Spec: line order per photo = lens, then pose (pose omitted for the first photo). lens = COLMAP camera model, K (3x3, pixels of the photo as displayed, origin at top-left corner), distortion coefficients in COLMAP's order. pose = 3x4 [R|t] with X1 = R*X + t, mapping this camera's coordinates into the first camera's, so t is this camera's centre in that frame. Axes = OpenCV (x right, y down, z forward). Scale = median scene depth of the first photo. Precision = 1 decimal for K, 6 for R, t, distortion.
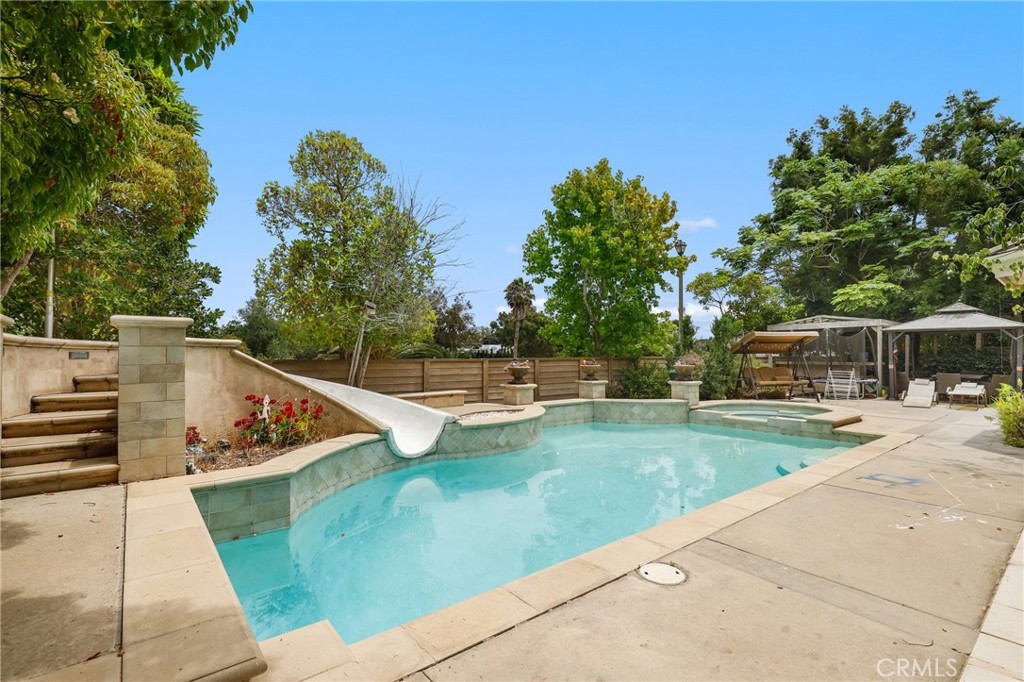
lens RADIAL K [[466.2, 0, 518.6], [0, 466.2, 346.9], [0, 0, 1]] dist [0.003106, -0.001476]
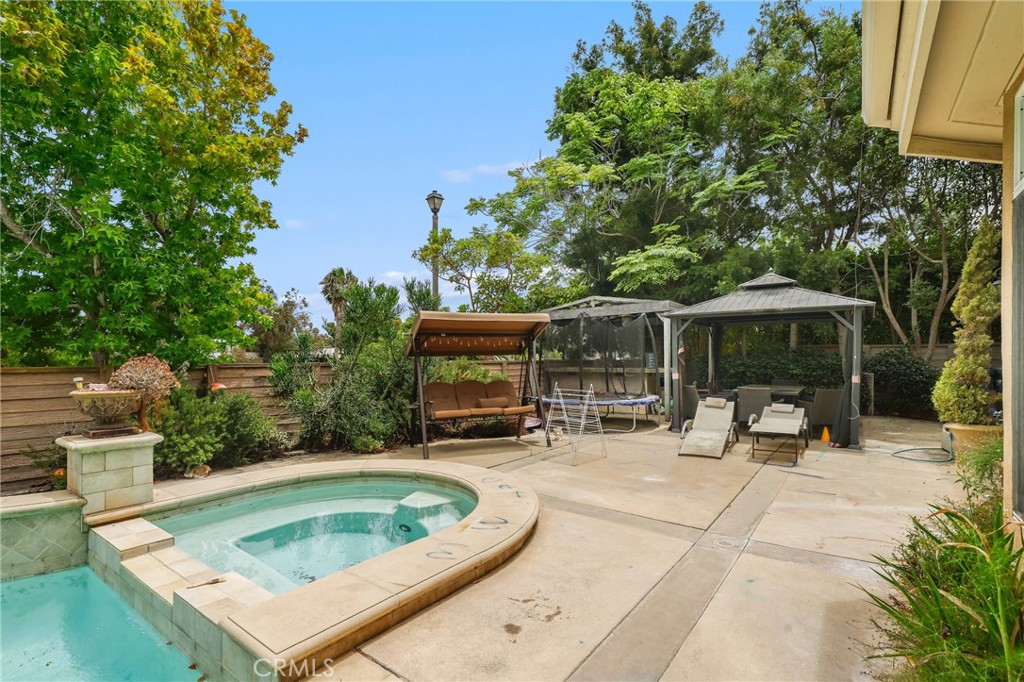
lens RADIAL K [[466.2, 0, 515.3], [0, 466.2, 361.6], [0, 0, 1]] dist [0.003106, -0.001476]
pose [[0.969025, -0.008212, 0.246824, 0.418104], [0.002609, 0.999732, 0.023017, 0.008266], [-0.246947, -0.021660, 0.968787, 0.435570]]
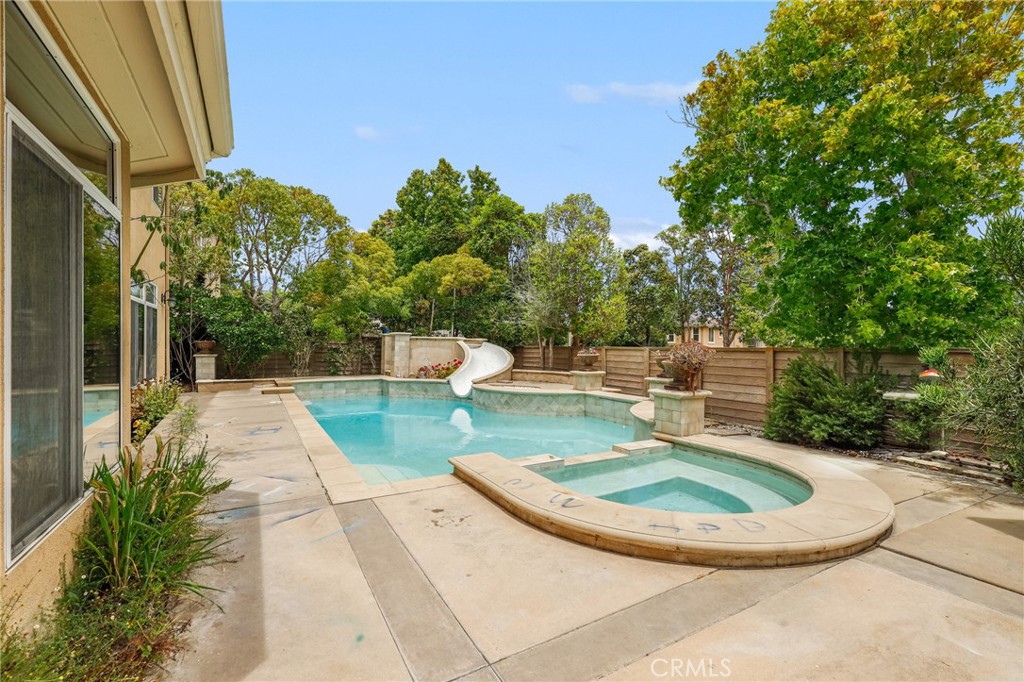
lens RADIAL K [[466.2, 0, 512.6], [0, 466.2, 342.6], [0, 0, 1]] dist [0.003106, -0.001476]
pose [[-0.176032, -0.002576, -0.984381, 0.688031], [0.016389, 0.999850, -0.005548, 0.013428], [0.984248, -0.017109, -0.175963, 0.665443]]
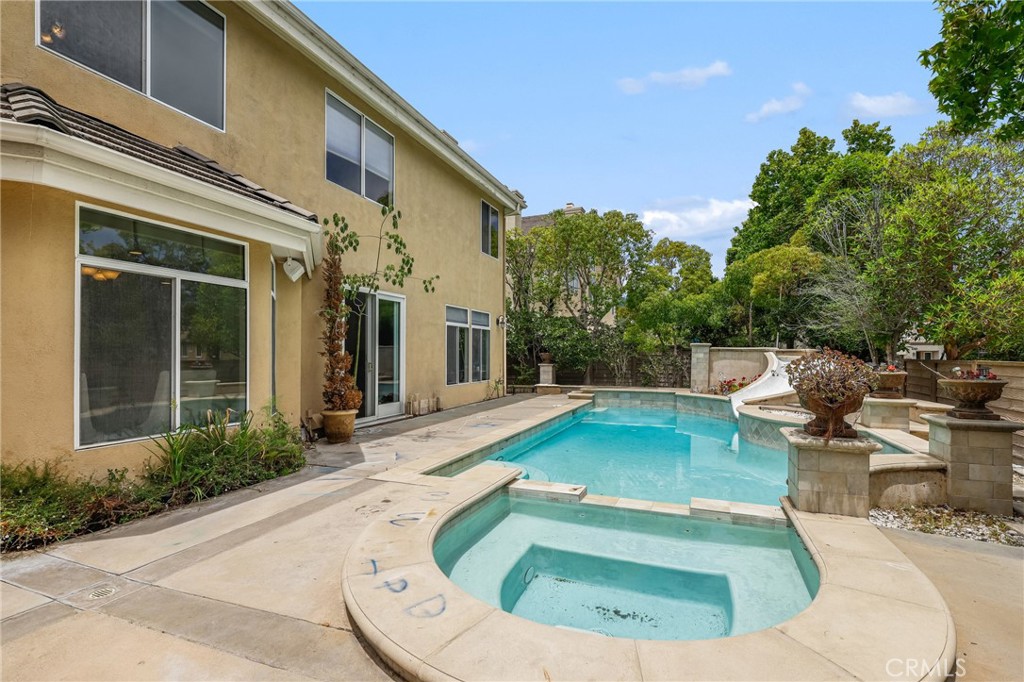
lens RADIAL K [[466.2, 0, 513.1], [0, 466.2, 355.4], [0, 0, 1]] dist [0.003106, -0.001476]
pose [[-0.877427, -0.000057, -0.479710, 0.522309], [0.007504, 0.999876, -0.013844, 0.015921], [0.479651, -0.015747, -0.877318, 0.867745]]
